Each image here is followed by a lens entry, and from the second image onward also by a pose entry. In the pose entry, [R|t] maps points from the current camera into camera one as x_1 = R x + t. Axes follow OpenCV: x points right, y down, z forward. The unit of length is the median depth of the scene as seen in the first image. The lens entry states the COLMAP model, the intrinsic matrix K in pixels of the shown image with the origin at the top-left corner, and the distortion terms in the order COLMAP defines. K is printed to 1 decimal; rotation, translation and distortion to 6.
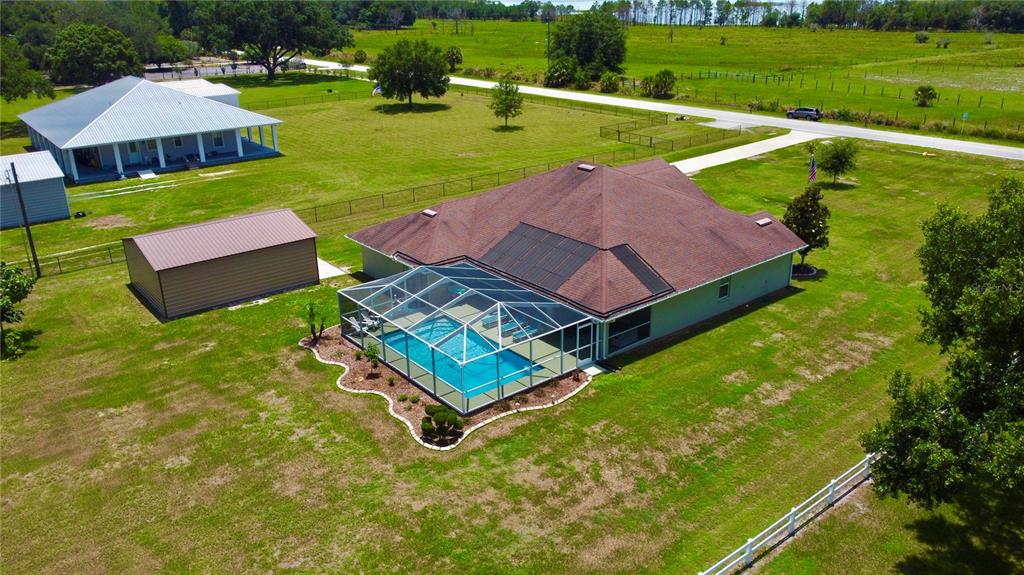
lens RADIAL K [[779.0, 0, 513.8], [0, 779.0, 289.6], [0, 0, 1]] dist [-0.000780, -0.004075]
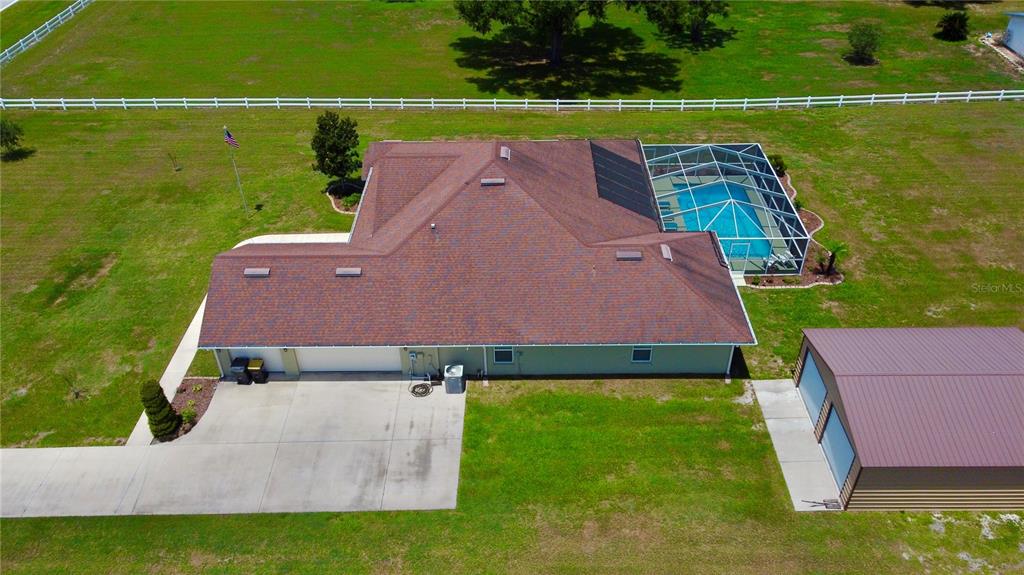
lens RADIAL K [[779.0, 0, 513.8], [0, 779.0, 289.6], [0, 0, 1]] dist [-0.000780, -0.004075]
pose [[-0.772572, -0.360992, 0.522319, -0.580999], [0.254794, 0.577229, 0.775813, -1.021907], [-0.581560, 0.732456, -0.353973, 1.958984]]
